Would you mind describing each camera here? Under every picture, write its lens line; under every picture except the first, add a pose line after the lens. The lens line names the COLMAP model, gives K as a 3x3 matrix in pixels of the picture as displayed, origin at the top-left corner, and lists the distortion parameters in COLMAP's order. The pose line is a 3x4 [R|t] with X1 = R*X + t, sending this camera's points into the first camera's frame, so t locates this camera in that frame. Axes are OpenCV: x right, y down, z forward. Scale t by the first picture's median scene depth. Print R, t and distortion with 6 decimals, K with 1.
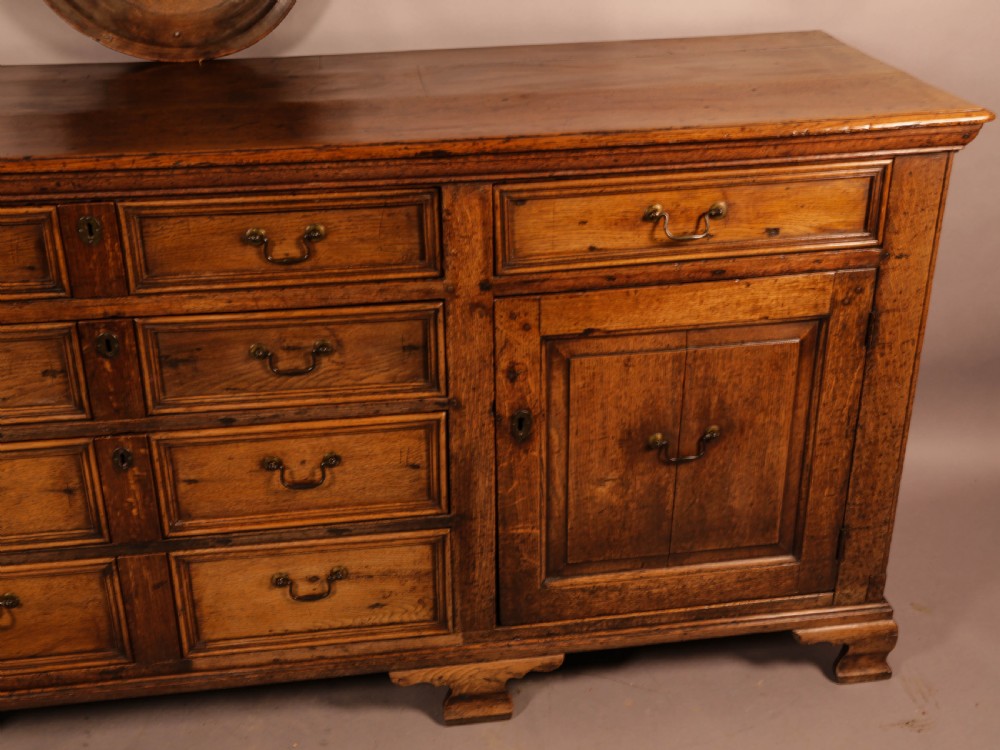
lens RADIAL K [[1172.8, 0, 489.3], [0, 1172.8, 376.4], [0, 0, 1]] dist [0.038524, 0.000000]
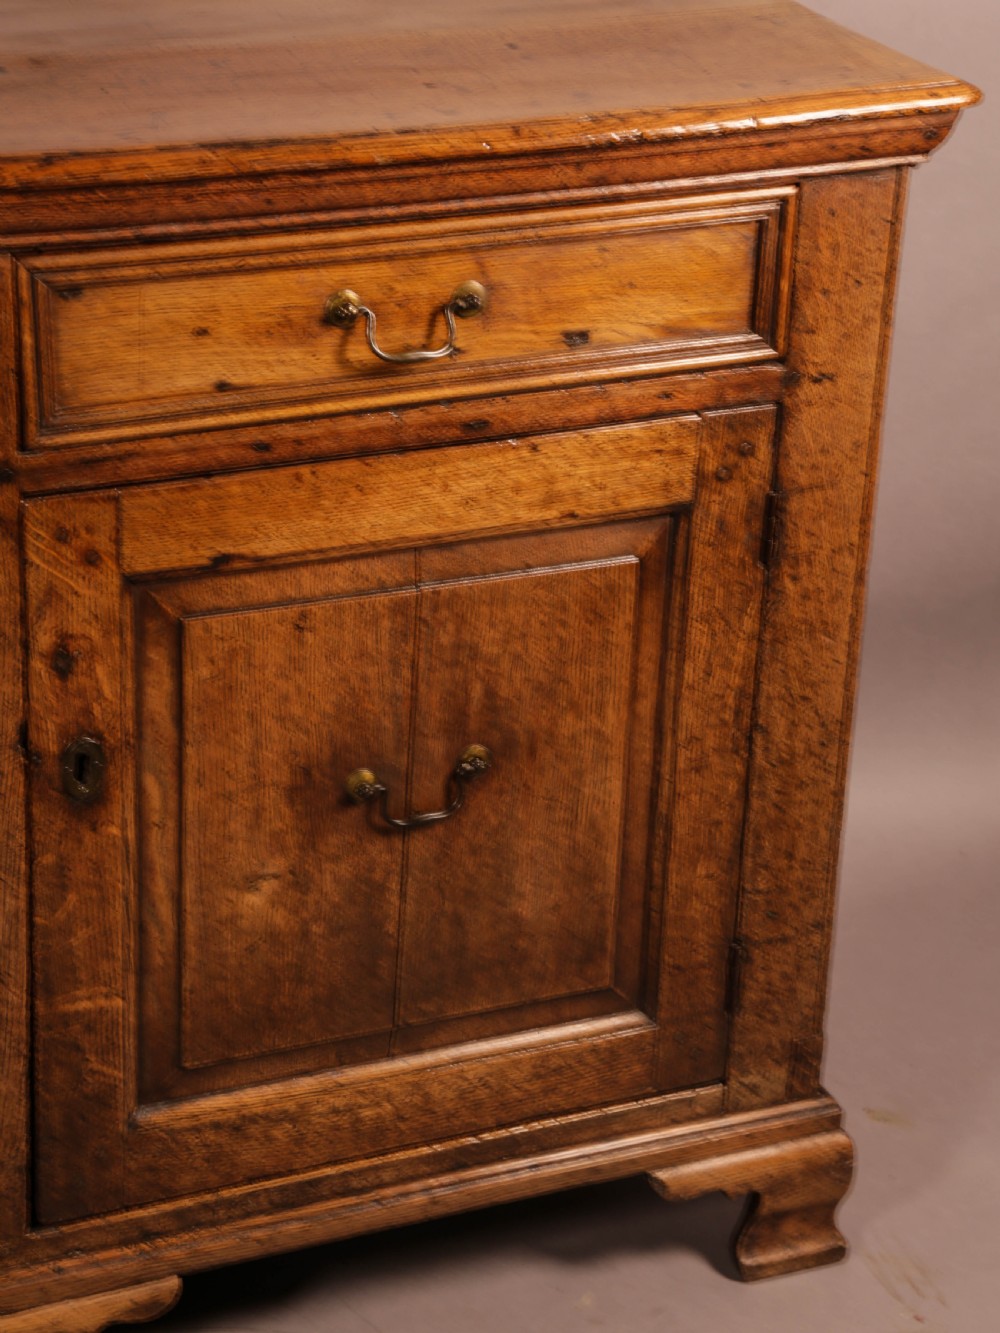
lens RADIAL K [[3133.7, 0, 461.9], [0, 3133.7, 668.0], [0, 0, 1]] dist [0.341814, 0.000000]
pose [[0.965196, -0.061142, 0.254280, -0.144458], [0.066672, 0.997688, -0.013181, 0.027904], [-0.252886, 0.029676, 0.967041, -0.250417]]
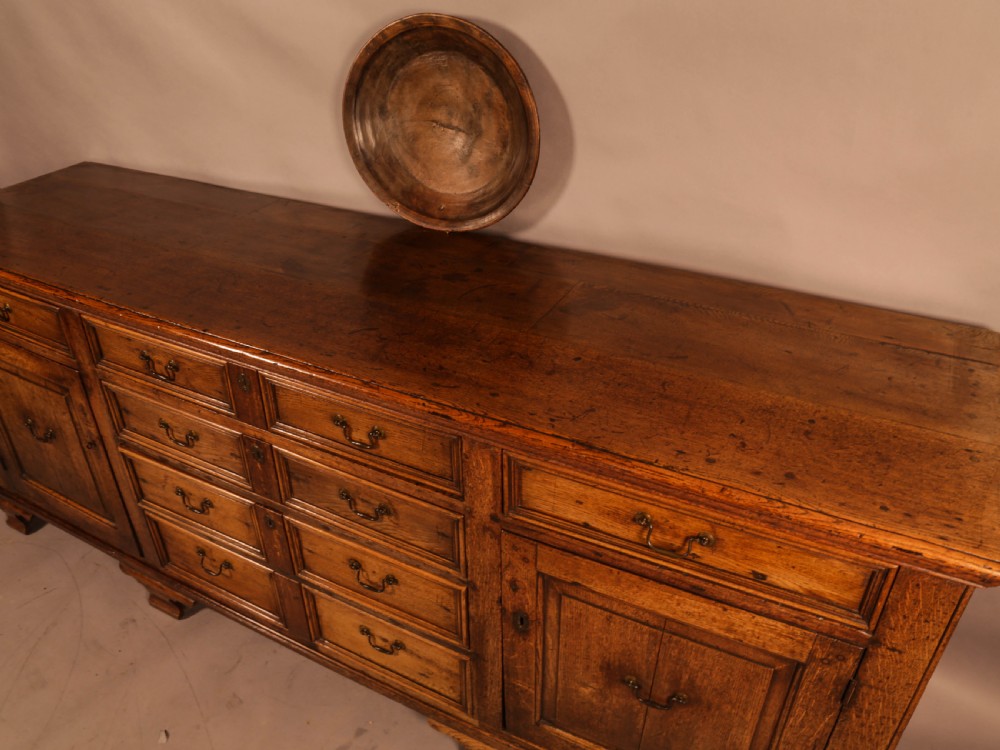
lens RADIAL K [[757.0, 0, 498.7], [0, 757.0, 378.5], [0, 0, 1]] dist [-0.122977, 0.069011]
pose [[0.821608, 0.308671, -0.479251, 0.298117], [-0.248581, 0.950570, 0.186076, -0.330223], [0.512998, -0.033749, 0.857726, 0.351363]]
